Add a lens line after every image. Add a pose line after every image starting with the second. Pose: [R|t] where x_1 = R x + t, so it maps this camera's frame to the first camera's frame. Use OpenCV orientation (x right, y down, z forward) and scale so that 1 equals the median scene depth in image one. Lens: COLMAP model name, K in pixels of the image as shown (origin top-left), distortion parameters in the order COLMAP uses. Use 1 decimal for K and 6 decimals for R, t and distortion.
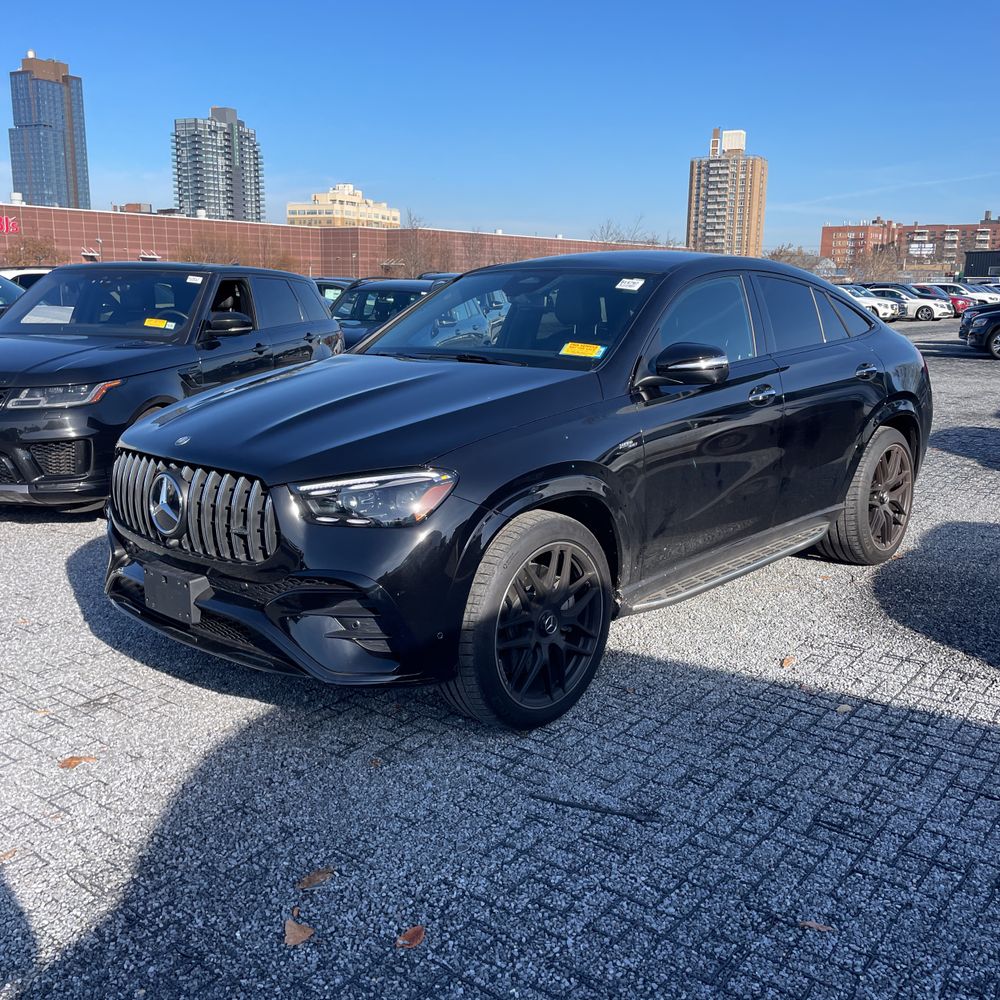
lens RADIAL K [[1014.3, 0, 505.2], [0, 1014.3, 489.6], [0, 0, 1]] dist [0.030593, 0.000000]
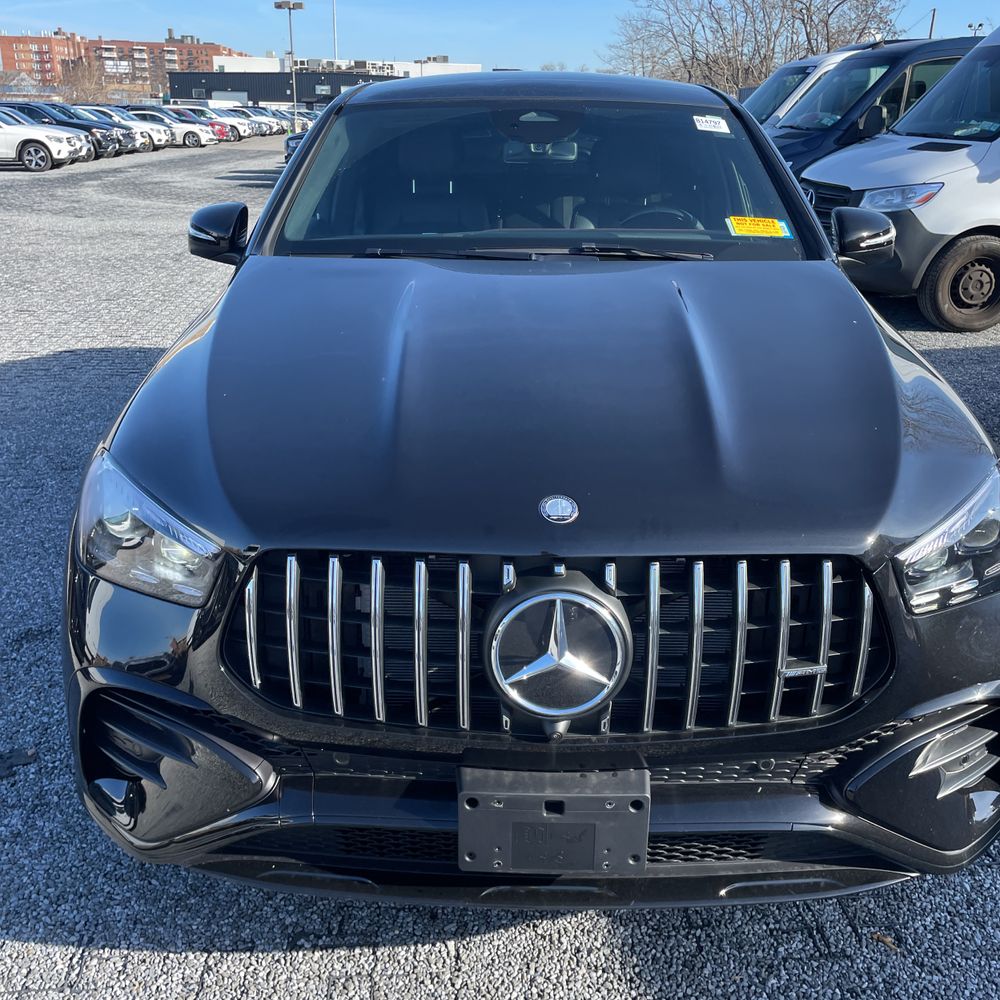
lens RADIAL K [[1014.3, 0, 492.7], [0, 1014.3, 495.5], [0, 0, 1]] dist [0.030593, 0.000000]
pose [[0.754963, -0.227931, 0.614881, -0.446772], [0.123241, 0.970259, 0.208348, -0.109826], [-0.644083, -0.081516, 0.760600, 0.498520]]
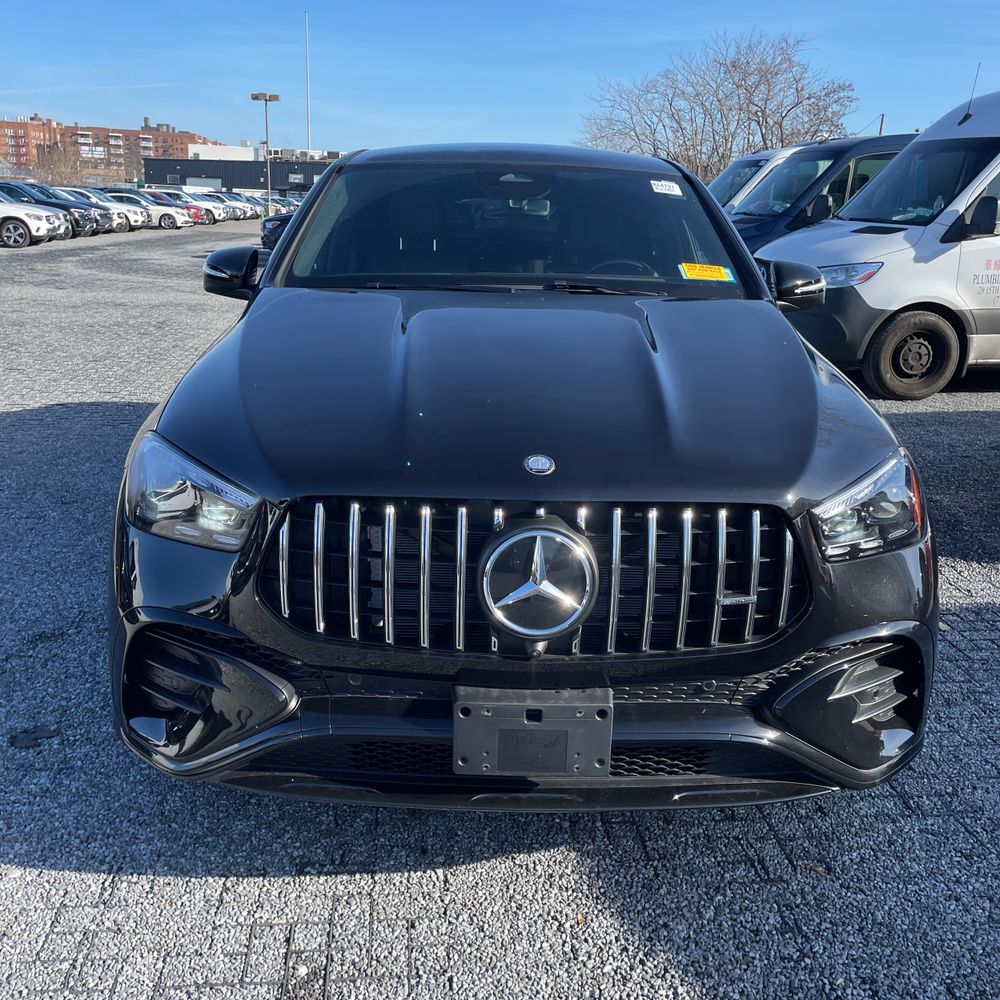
lens RADIAL K [[1014.3, 0, 493.1], [0, 1014.3, 504.9], [0, 0, 1]] dist [0.030593, 0.000000]
pose [[0.734889, -0.176551, 0.654804, -0.510102], [0.109630, 0.983748, 0.142204, -0.078292], [-0.669268, -0.032718, 0.742300, 0.446293]]
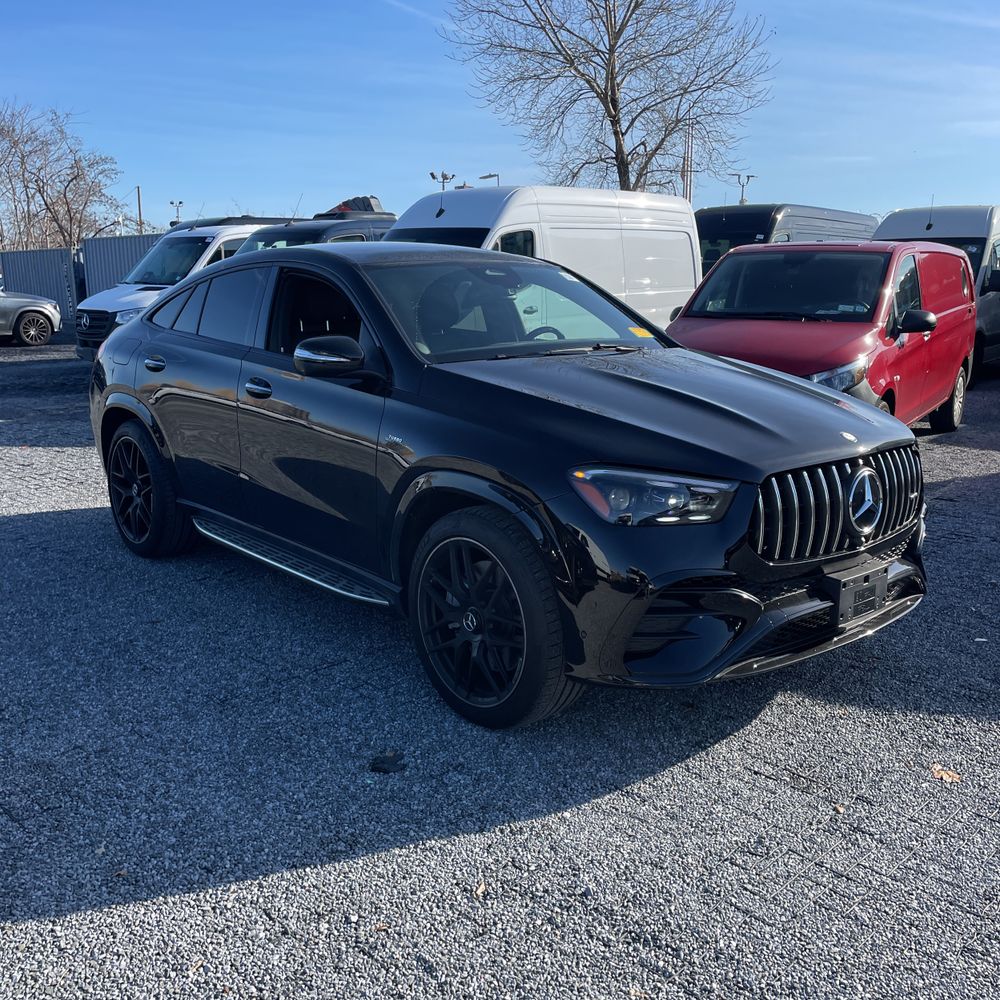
lens RADIAL K [[1014.3, 0, 506.4], [0, 1014.3, 483.0], [0, 0, 1]] dist [0.030593, 0.000000]
pose [[0.121346, -0.196525, 0.972961, -0.965033], [0.192108, 0.966321, 0.171224, -0.173500], [-0.973843, 0.166136, 0.155013, 0.860688]]
